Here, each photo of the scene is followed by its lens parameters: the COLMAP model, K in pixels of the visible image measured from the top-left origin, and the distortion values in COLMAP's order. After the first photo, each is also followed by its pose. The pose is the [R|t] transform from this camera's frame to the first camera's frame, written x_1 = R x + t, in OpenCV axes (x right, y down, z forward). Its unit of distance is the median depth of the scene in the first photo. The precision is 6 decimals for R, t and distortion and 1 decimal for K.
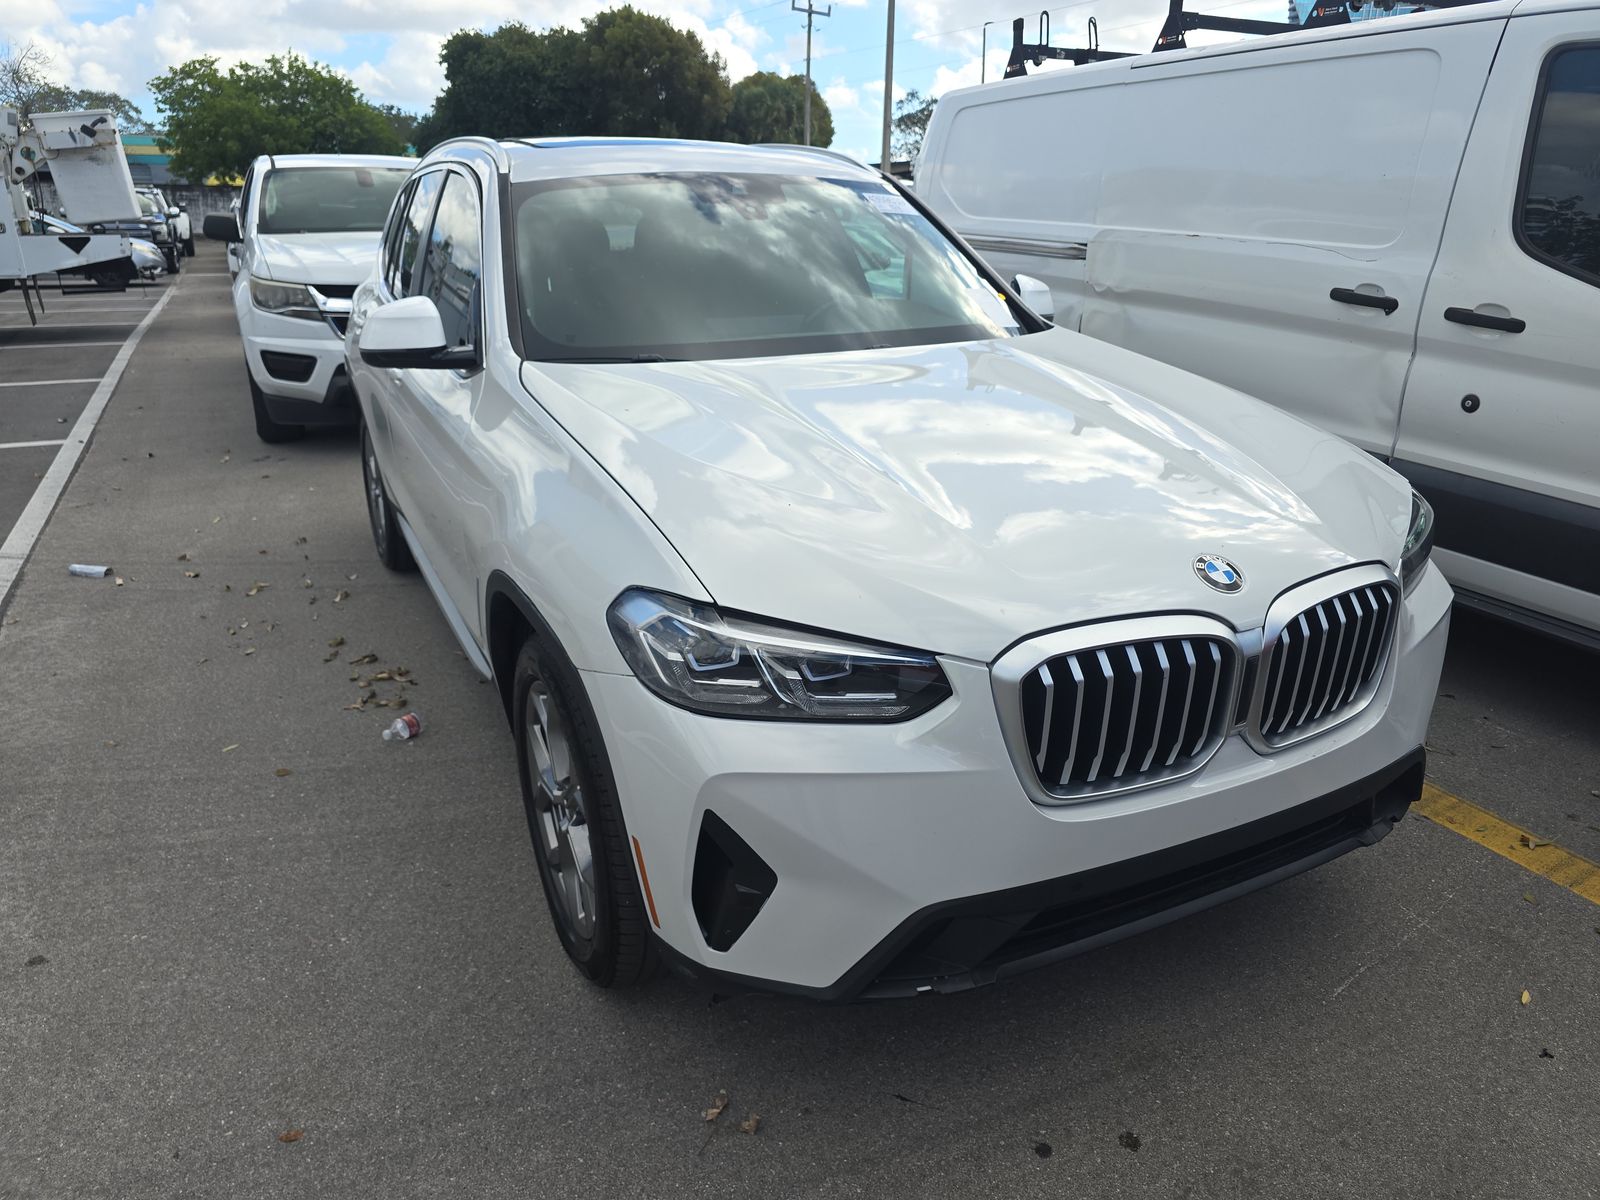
lens RADIAL K [[1083.6, 0, 788.6], [0, 1083.6, 607.6], [0, 0, 1]] dist [0.049781, -0.043061]
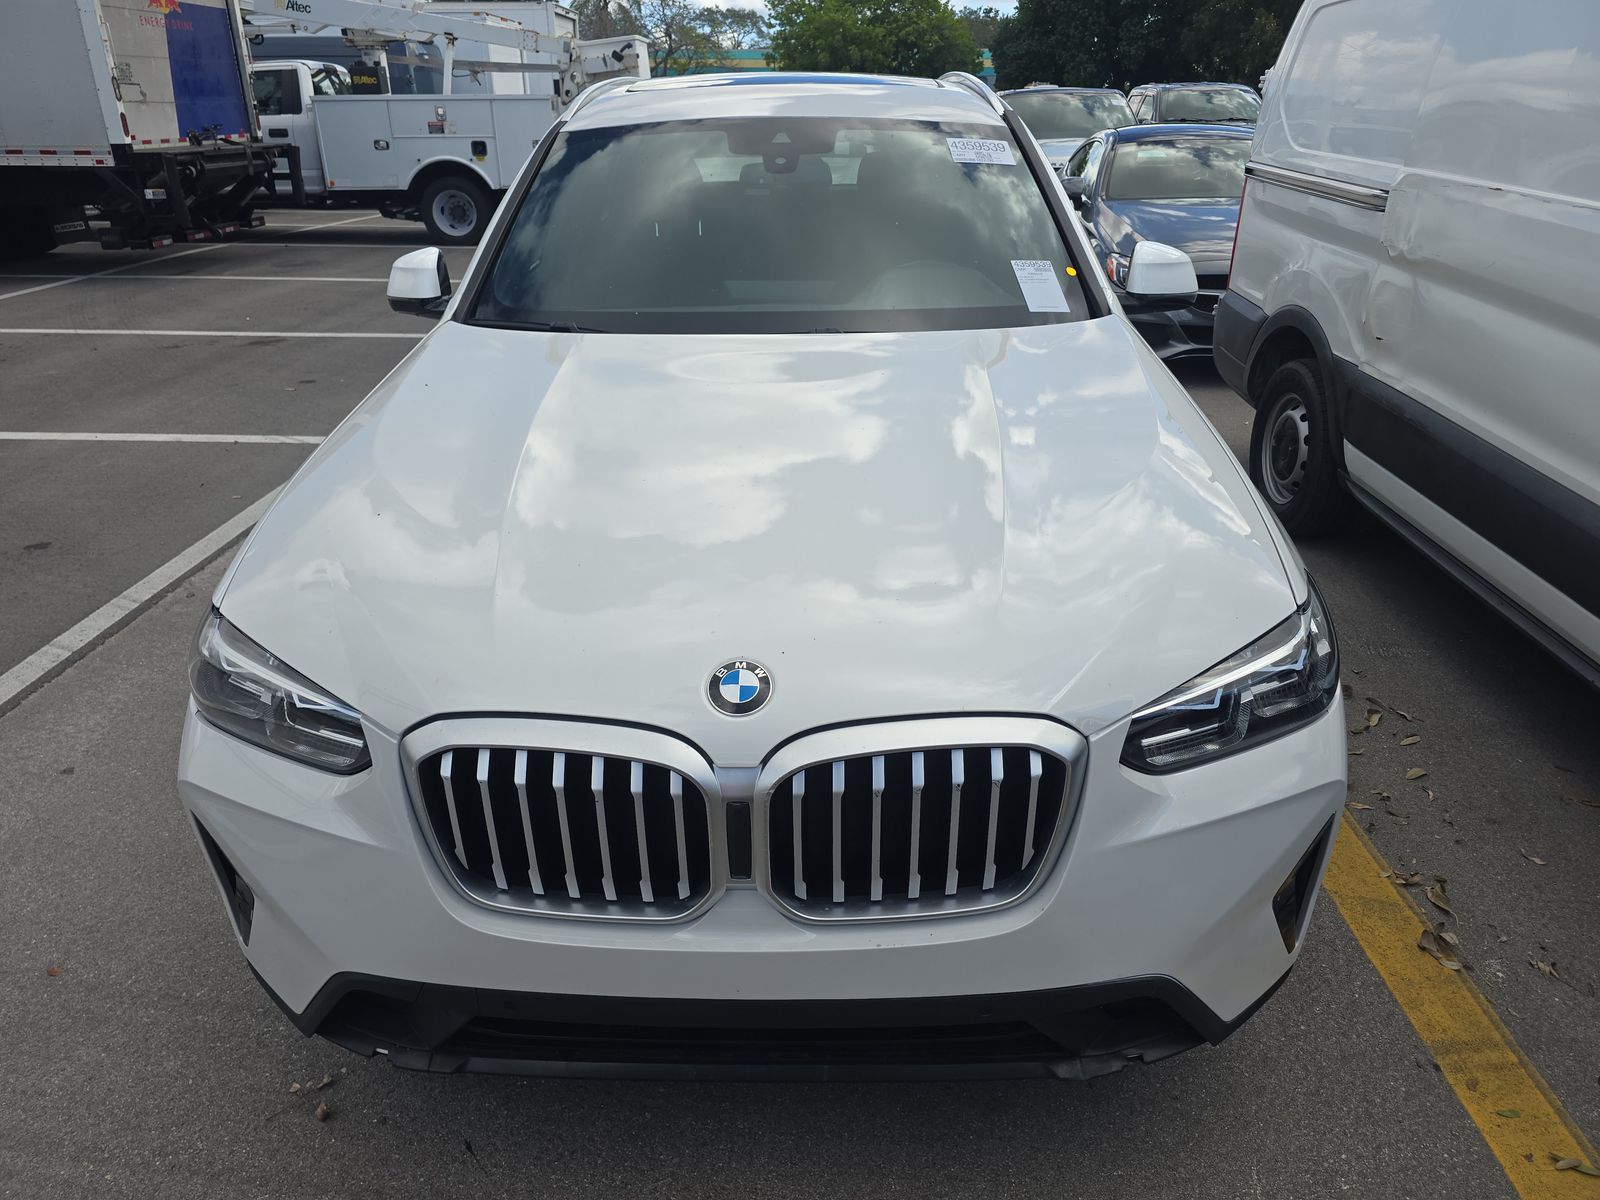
lens RADIAL K [[1083.6, 0, 797.1], [0, 1083.6, 597.5], [0, 0, 1]] dist [0.049781, -0.043061]
pose [[0.882167, 0.186133, -0.432593, 0.123151], [-0.156082, 0.982219, 0.104330, -0.029656], [0.444320, -0.024517, 0.895533, 0.052124]]
